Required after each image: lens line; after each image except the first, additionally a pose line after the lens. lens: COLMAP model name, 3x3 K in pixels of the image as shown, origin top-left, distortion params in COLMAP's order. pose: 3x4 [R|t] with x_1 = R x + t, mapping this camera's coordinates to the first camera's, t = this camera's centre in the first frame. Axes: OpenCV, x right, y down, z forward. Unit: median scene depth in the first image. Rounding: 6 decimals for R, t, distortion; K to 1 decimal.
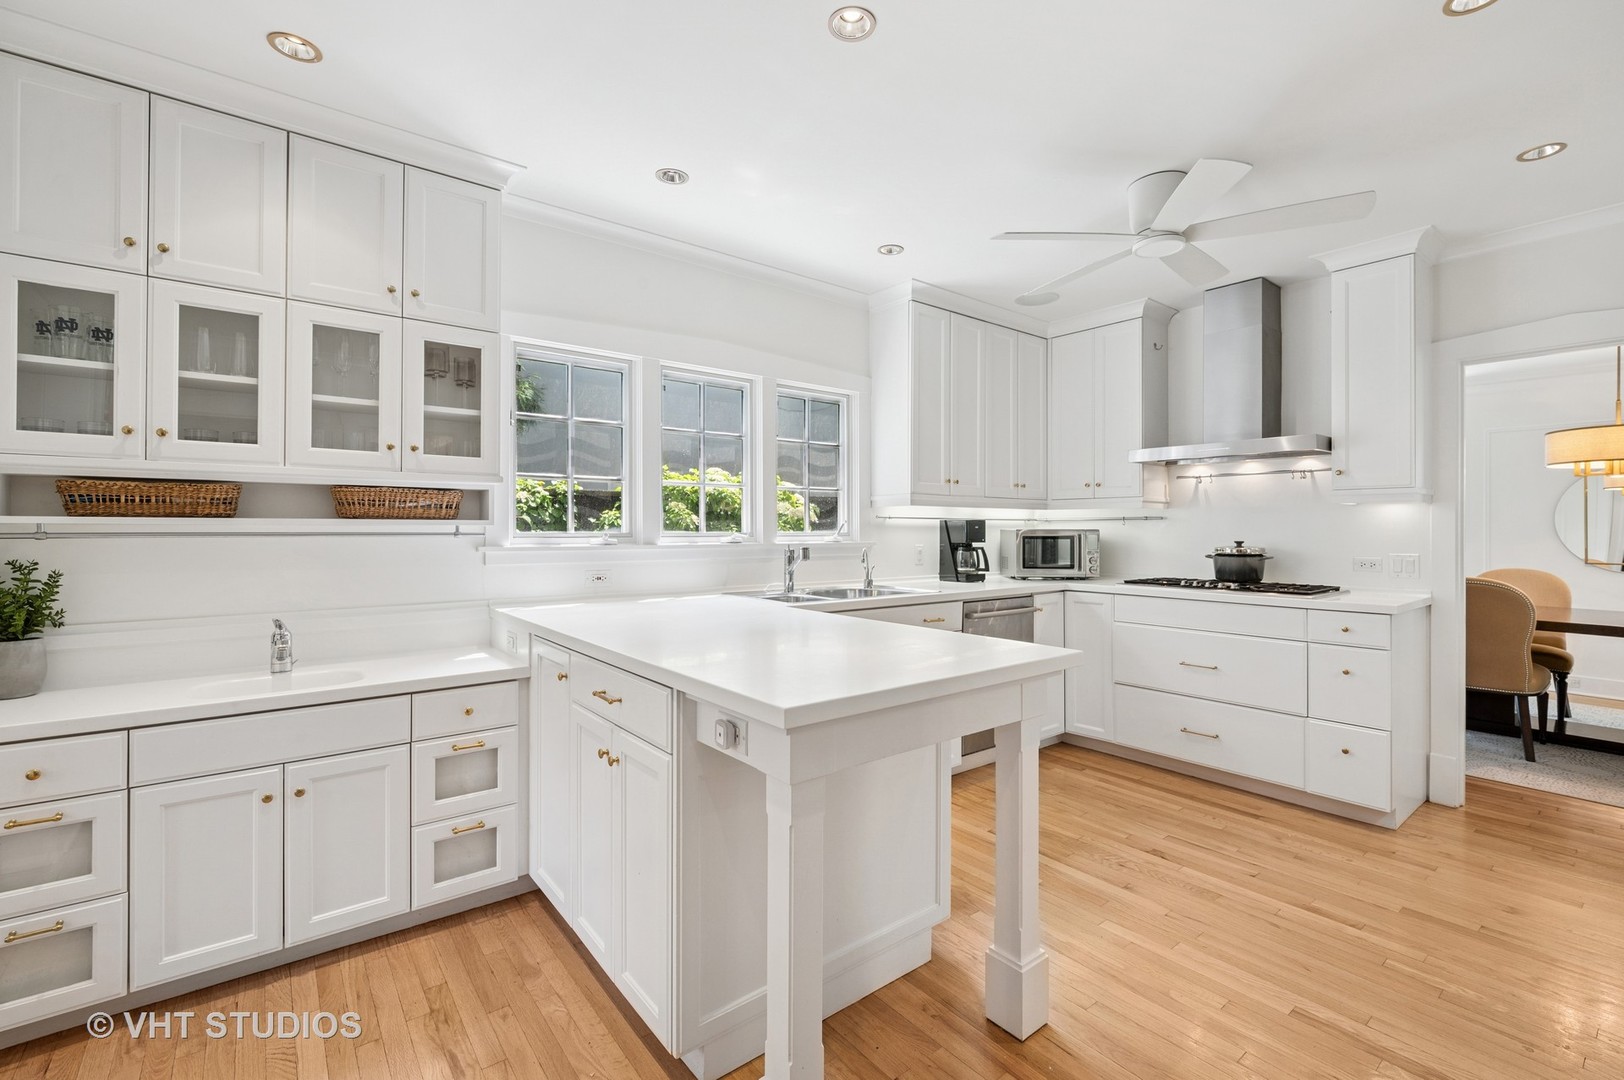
lens RADIAL K [[704.9, 0, 816.1], [0, 704.9, 527.1], [0, 0, 1]] dist [-0.005563, -0.000618]
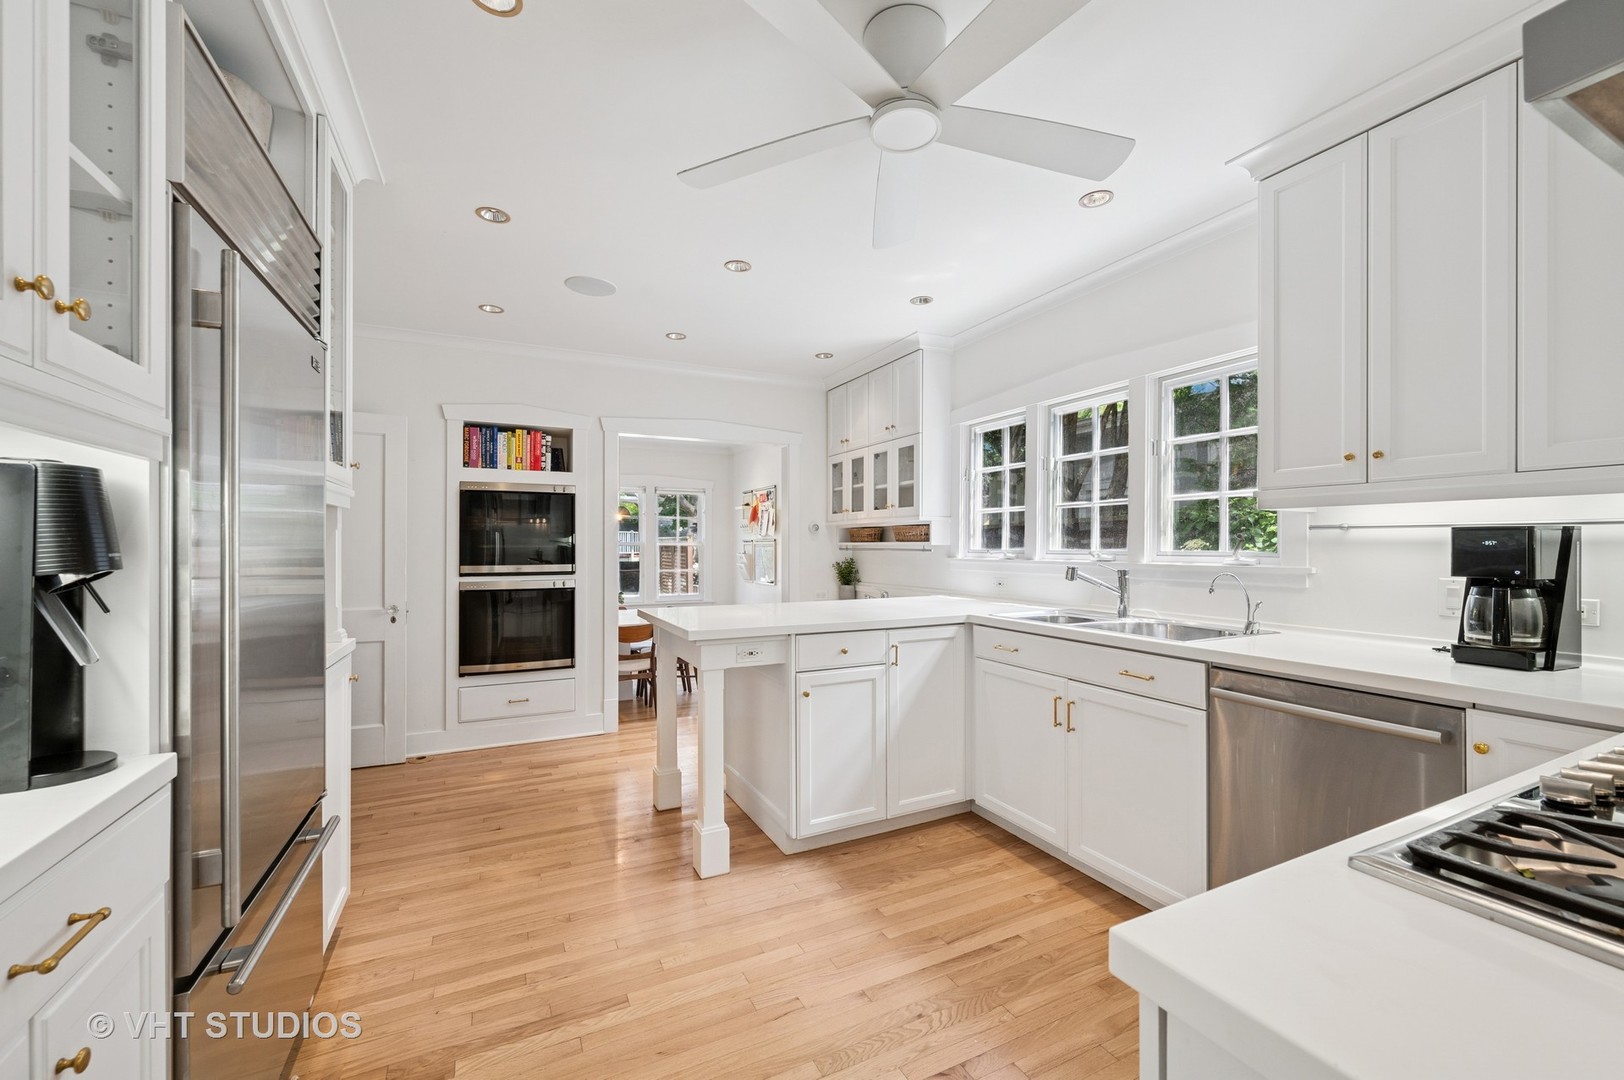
lens RADIAL K [[650.9, 0, 817.9], [0, 650.9, 547.8], [0, 0, 1]] dist [0.002924, 0.000232]
pose [[-0.201510, 0.002989, -0.979482, 1.277906], [0.007666, 0.999970, 0.001475, 0.000190], [0.979456, -0.007212, -0.201527, 1.193576]]
